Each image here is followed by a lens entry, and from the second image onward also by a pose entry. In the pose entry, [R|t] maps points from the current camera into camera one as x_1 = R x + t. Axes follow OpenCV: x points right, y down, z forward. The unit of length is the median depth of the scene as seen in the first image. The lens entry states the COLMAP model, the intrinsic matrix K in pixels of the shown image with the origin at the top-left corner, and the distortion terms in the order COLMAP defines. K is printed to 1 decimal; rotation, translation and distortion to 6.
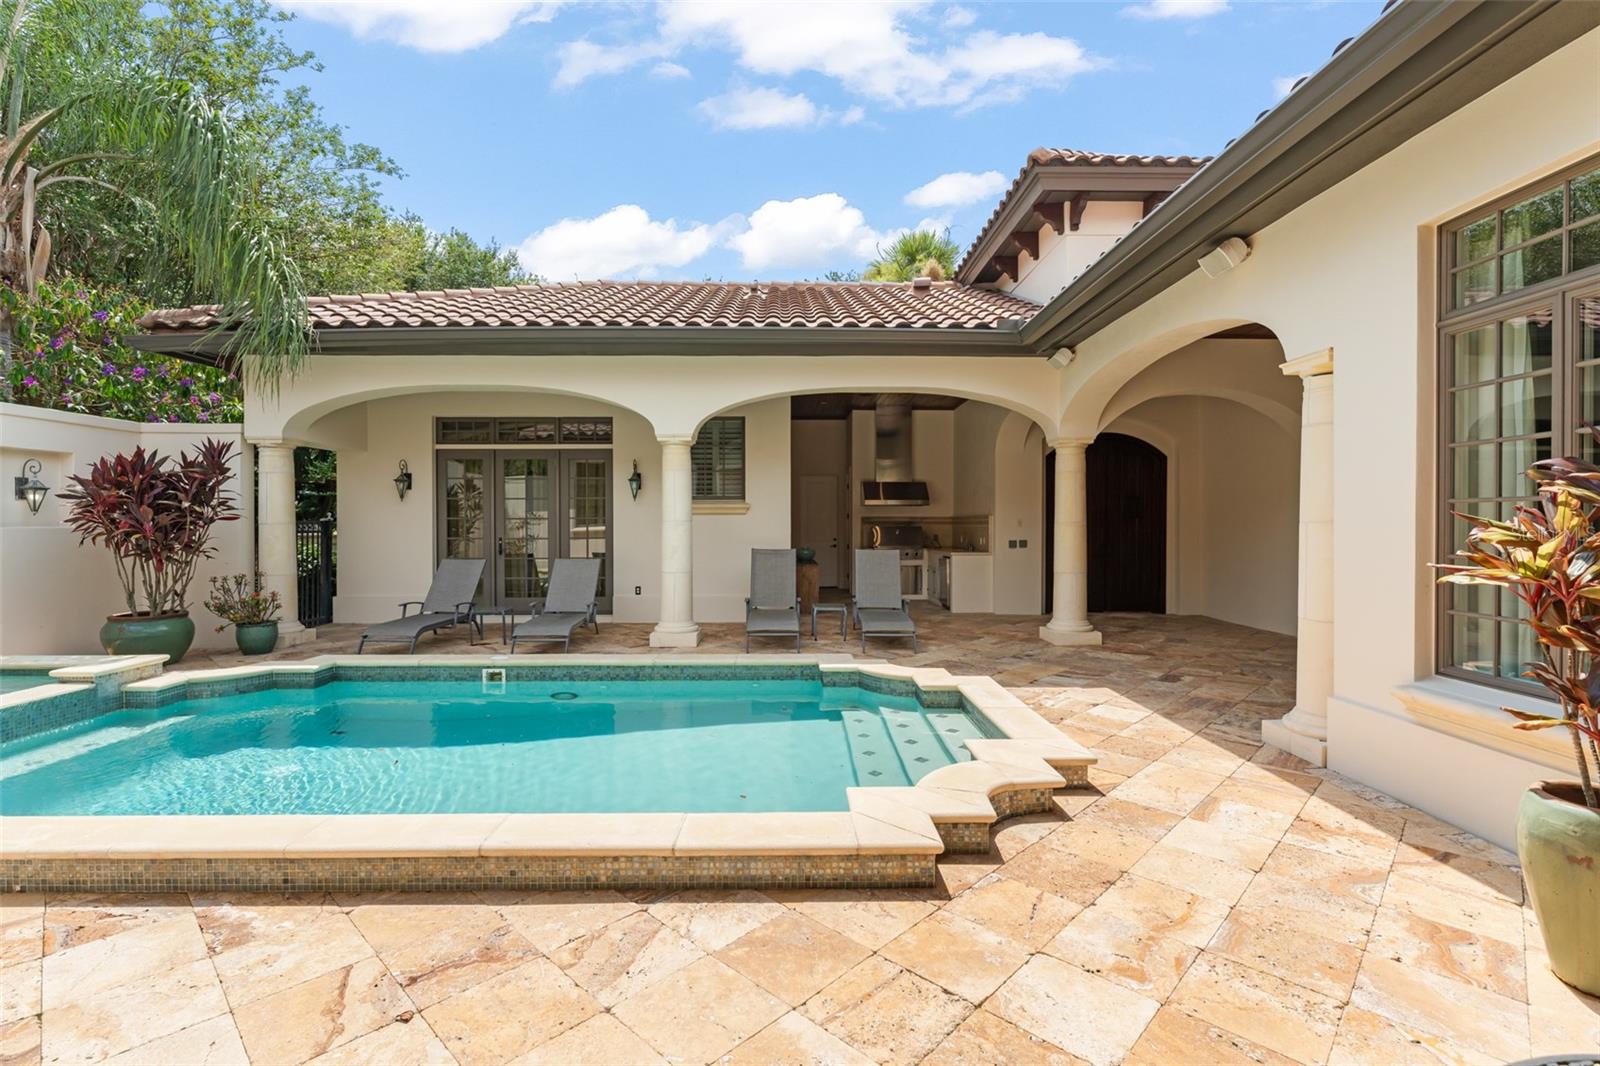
lens RADIAL K [[743.4, 0, 801.1], [0, 743.4, 521.5], [0, 0, 1]] dist [0.000399, 0.000363]
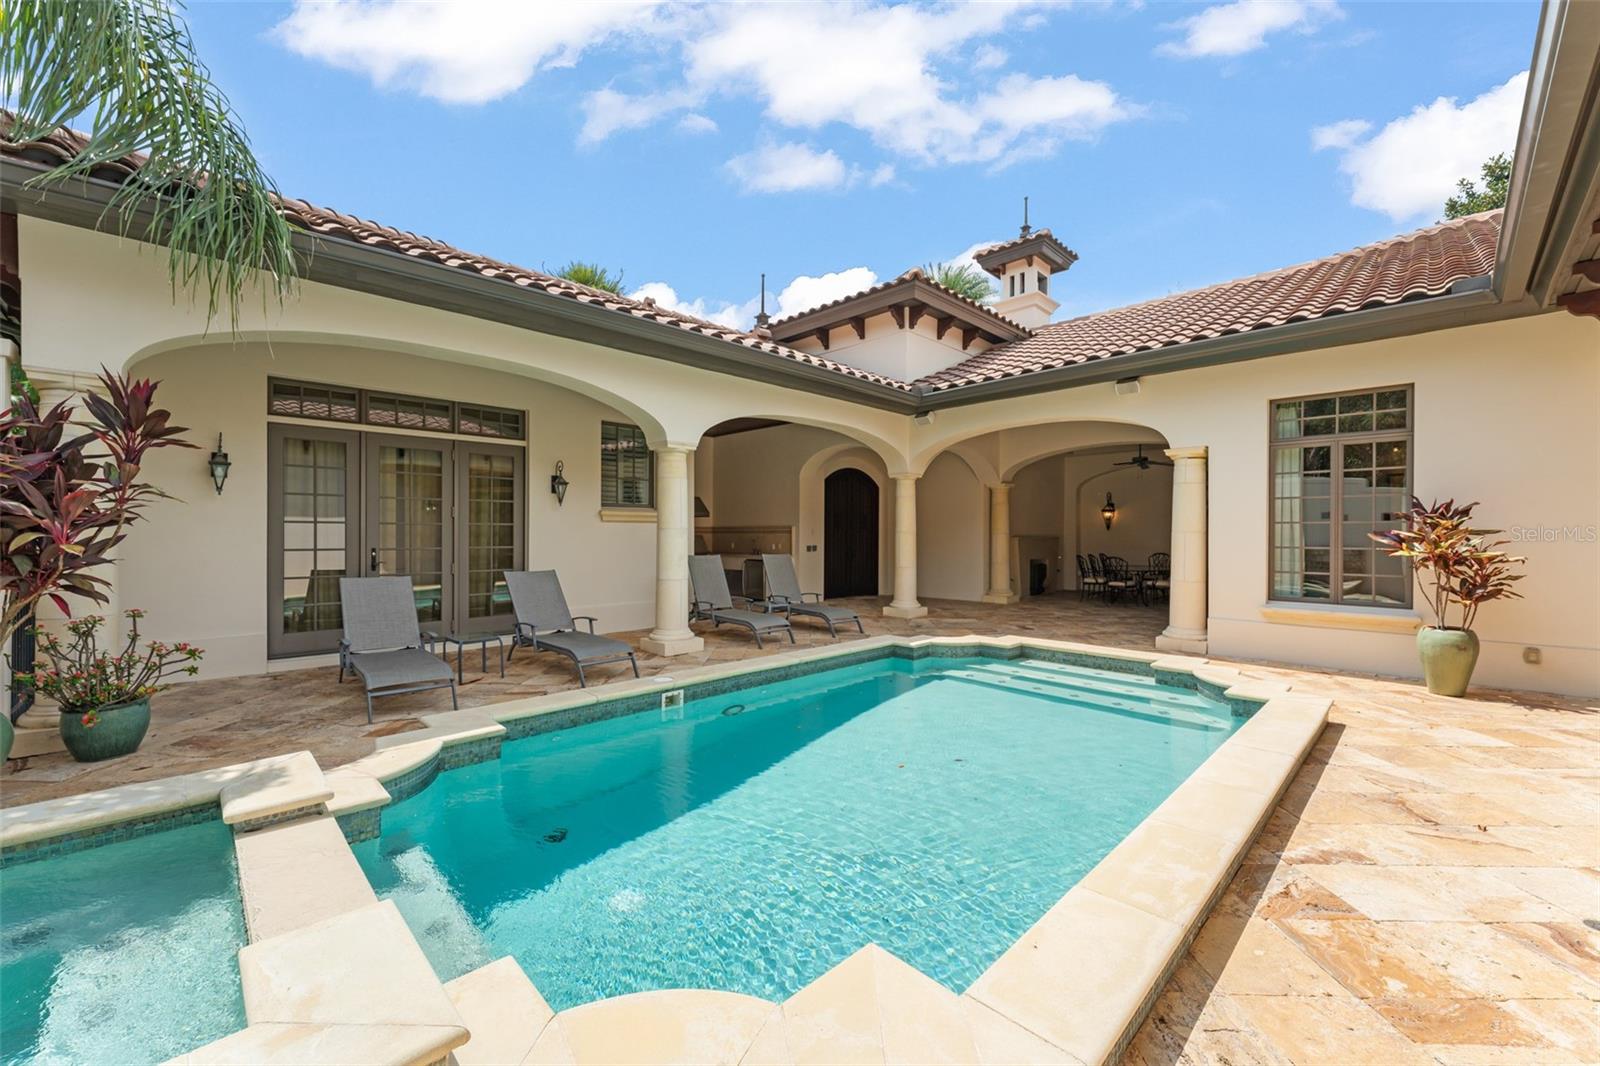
lens RADIAL K [[632.7, 0, 797.5], [0, 632.7, 537.3], [0, 0, 1]] dist [-0.000308, -0.000131]
pose [[0.722694, -0.000257, 0.691168, -0.650876], [-0.006355, 0.999955, 0.007018, 0.004575], [-0.691138, -0.009464, 0.722660, 0.270883]]
